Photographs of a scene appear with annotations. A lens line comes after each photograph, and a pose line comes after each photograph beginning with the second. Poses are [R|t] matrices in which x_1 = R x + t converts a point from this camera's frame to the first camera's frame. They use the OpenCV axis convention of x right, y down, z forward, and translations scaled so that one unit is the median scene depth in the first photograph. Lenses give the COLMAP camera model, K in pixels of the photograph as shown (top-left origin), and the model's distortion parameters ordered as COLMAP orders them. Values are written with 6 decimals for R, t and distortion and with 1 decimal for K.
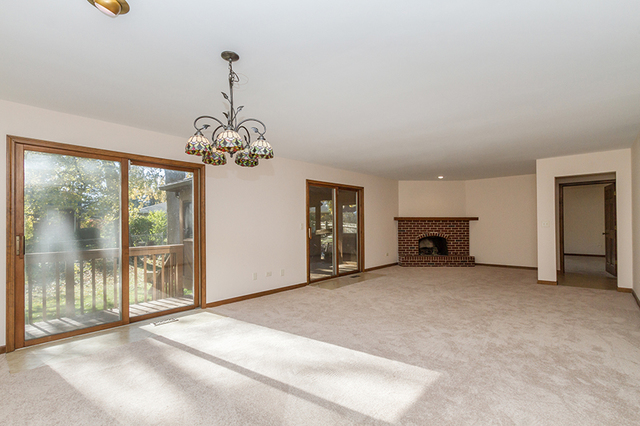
lens RADIAL K [[304.6, 0, 320.2], [0, 304.6, 214.9], [0, 0, 1]] dist [0.003375, -0.000213]
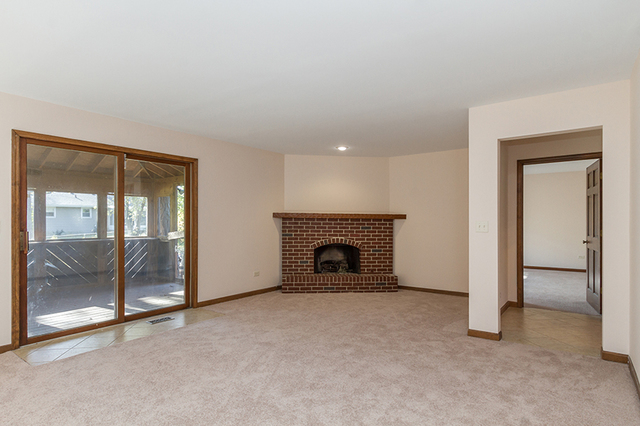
lens RADIAL K [[351.1, 0, 319.2], [0, 351.1, 215.9], [0, 0, 1]] dist [-0.004605, -0.001602]
pose [[0.995716, 0.009629, 0.091958, 0.270736], [-0.010278, 0.999925, 0.006586, 0.007446], [-0.091888, -0.007503, 0.995741, 0.281707]]
